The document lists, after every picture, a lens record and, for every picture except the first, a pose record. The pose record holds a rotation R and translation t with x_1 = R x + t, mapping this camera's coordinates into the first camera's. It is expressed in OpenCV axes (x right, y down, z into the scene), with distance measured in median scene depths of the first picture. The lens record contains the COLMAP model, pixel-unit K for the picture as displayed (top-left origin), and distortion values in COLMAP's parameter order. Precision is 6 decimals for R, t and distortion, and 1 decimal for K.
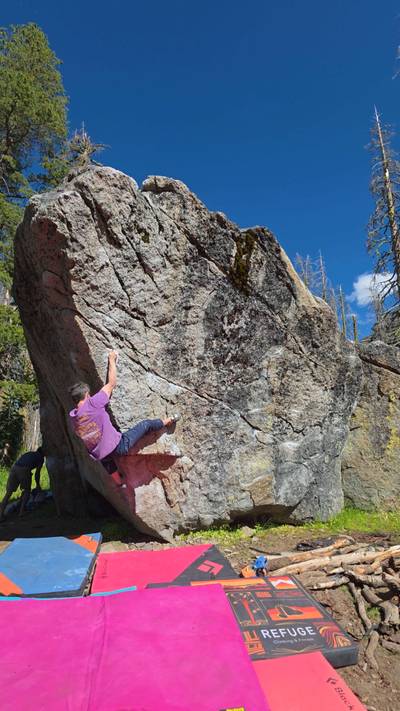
lens RADIAL K [[354.0, 0, 204.3], [0, 354.0, 357.2], [0, 0, 1]] dist [0.001966, -0.000077]
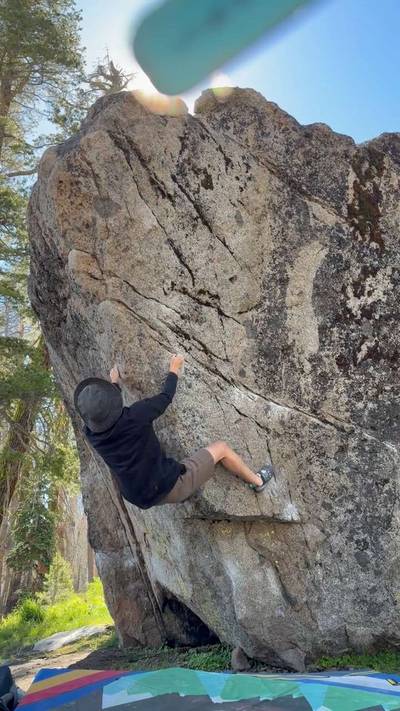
lens RADIAL K [[609.2, 0, 200.0], [0, 609.2, 355.5], [0, 0, 1]] dist [0.157380, -0.317614]
pose [[0.968190, -0.115944, -0.221733, 0.033863], [0.098351, 0.991178, -0.088843, 0.074184], [0.230077, 0.064210, 0.971052, -0.086707]]
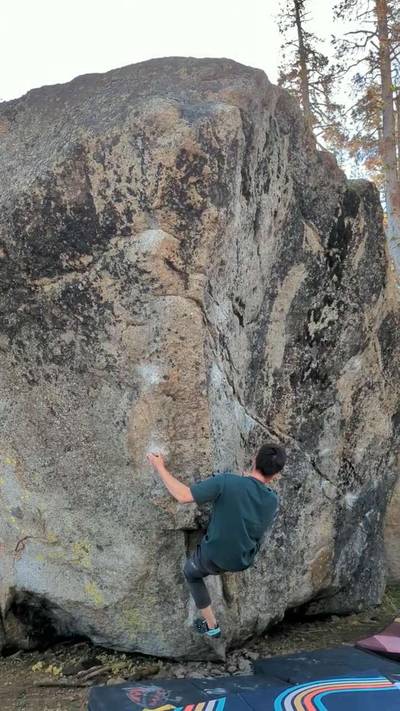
lens RADIAL K [[619.3, 0, 205.2], [0, 619.3, 382.9], [0, 0, 1]] dist [0.074872, -0.087084]
pose [[0.921779, 0.005984, 0.387669, -0.589823], [-0.024729, 0.998752, 0.043383, -0.028068], [-0.386926, -0.049576, 0.920777, 0.005428]]
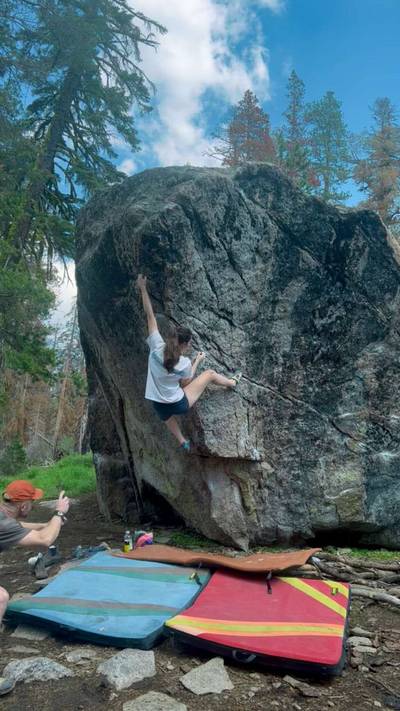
lens RADIAL K [[582.6, 0, 200.0], [0, 582.6, 355.5], [0, 0, 1]] dist [0.148630, -0.268422]
pose [[0.993657, 0.038312, -0.105729, -0.074267], [-0.027083, 0.994033, 0.105666, -0.154380], [0.109146, -0.102132, 0.988765, -0.509725]]
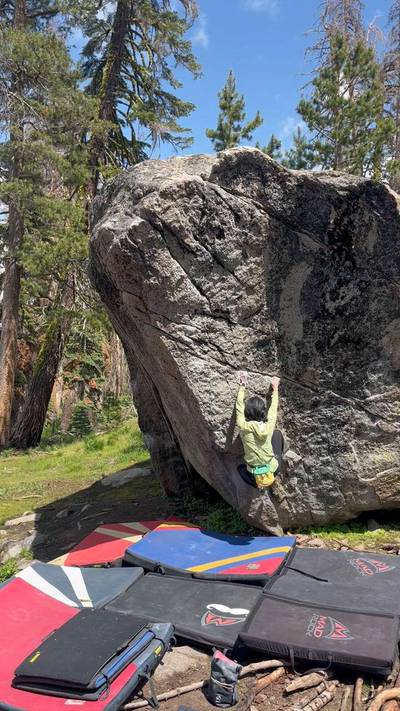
lens RADIAL K [[609.2, 0, 200.0], [0, 609.2, 355.5], [0, 0, 1]] dist [0.157380, -0.317614]
pose [[0.954091, -0.026986, -0.298298, 0.206349], [0.098033, 0.969212, 0.225870, -0.337611], [0.283018, -0.244743, 0.927363, -0.459036]]
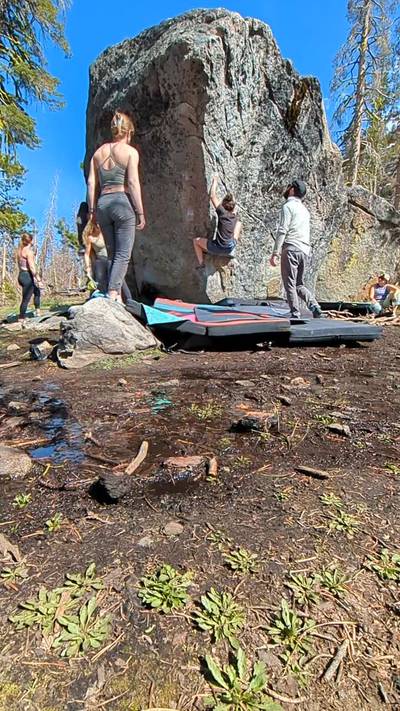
lens RADIAL K [[346.7, 0, 195.9], [0, 346.7, 355.8], [0, 0, 1]] dist [-0.004017, -0.000285]
pose [[0.984436, -0.010843, 0.175411, -0.497930], [-0.058925, 0.919958, 0.387563, 0.106288], [-0.165573, -0.391867, 0.905001, -0.471006]]
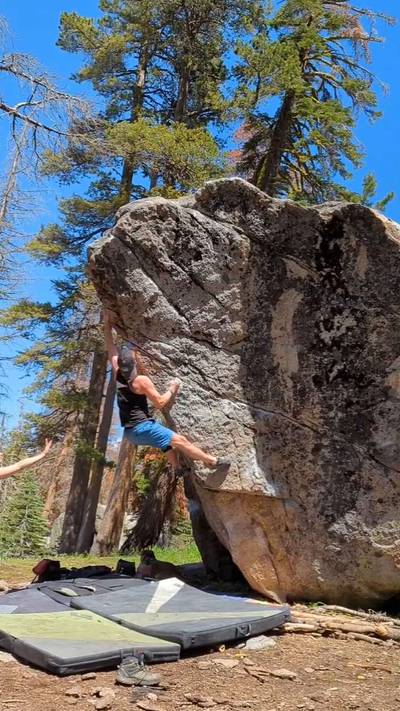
lens RADIAL K [[728.3, 0, 185.0], [0, 728.3, 354.1], [0, 0, 1]] dist [0.085907, -0.012083]
pose [[0.808663, -0.058294, -0.585377, 0.782637], [0.071019, 0.997474, -0.001223, -0.067964], [0.583970, -0.040584, 0.810760, -0.502202]]
